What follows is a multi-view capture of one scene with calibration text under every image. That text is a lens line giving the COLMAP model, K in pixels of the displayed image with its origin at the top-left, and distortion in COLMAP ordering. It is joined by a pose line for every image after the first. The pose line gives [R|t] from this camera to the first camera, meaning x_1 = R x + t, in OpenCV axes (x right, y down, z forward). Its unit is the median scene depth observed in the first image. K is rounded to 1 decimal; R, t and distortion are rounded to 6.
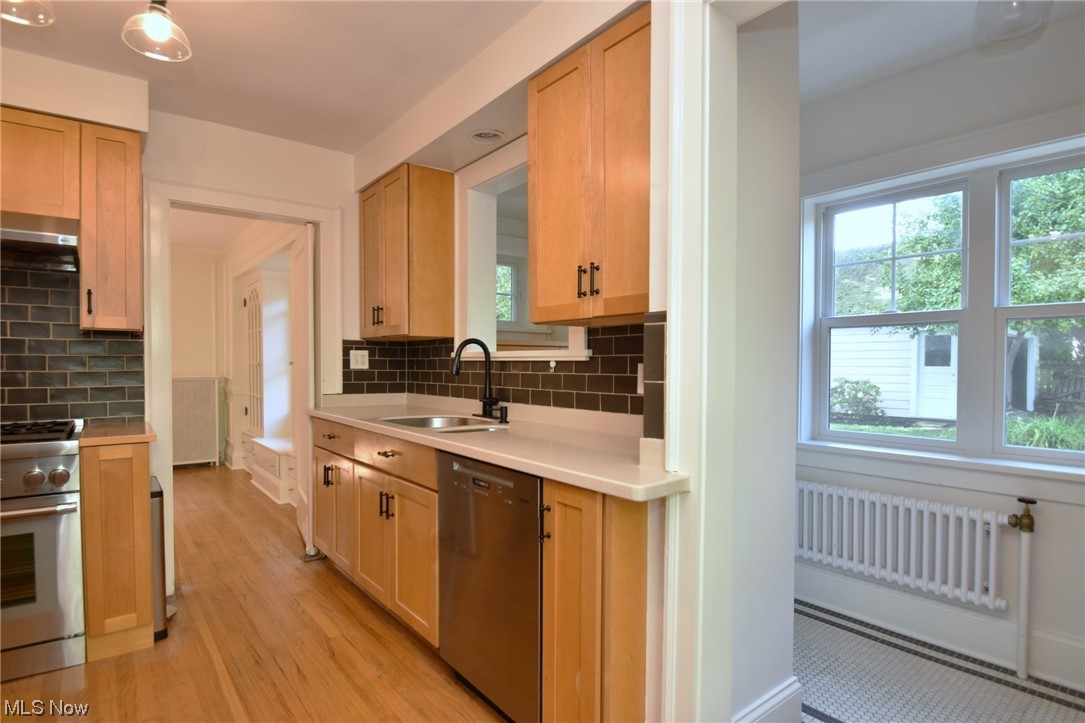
lens RADIAL K [[561.3, 0, 542.6], [0, 561.3, 369.0], [0, 0, 1]] dist [-0.004030, -0.001388]
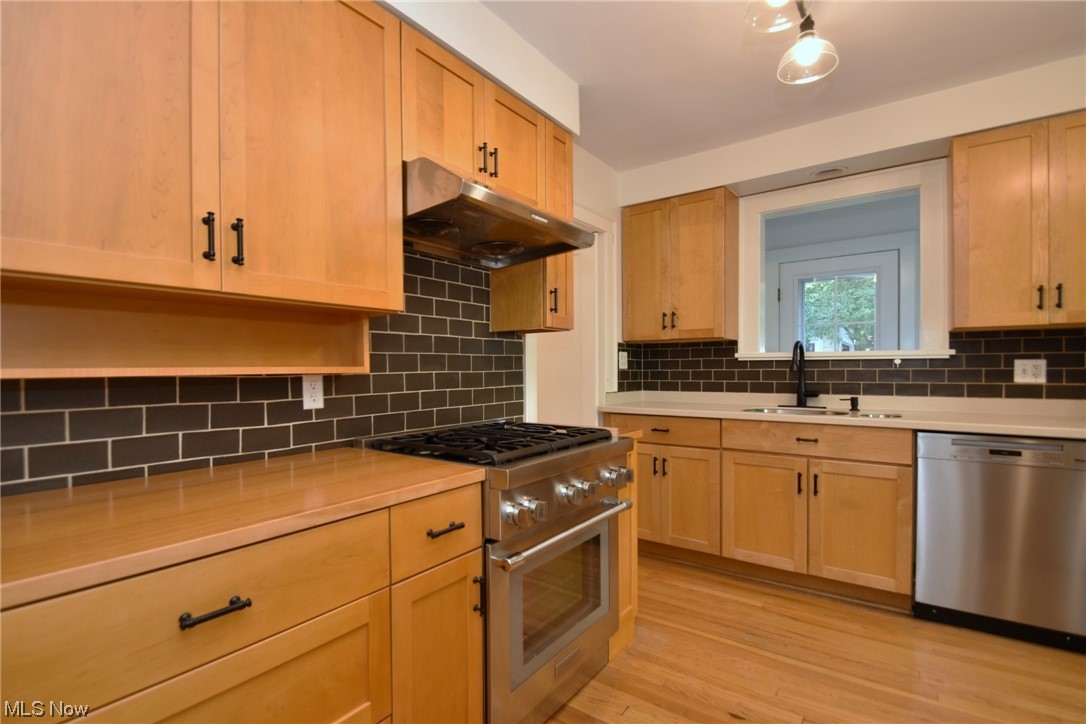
lens RADIAL K [[508.2, 0, 543.0], [0, 508.2, 361.4], [0, 0, 1]] dist [-0.000718, -0.000292]
pose [[0.962779, -0.004204, 0.270257, -1.023882], [0.010942, 0.999666, -0.023431, 0.008590], [-0.270069, 0.025516, 0.962503, 0.122910]]
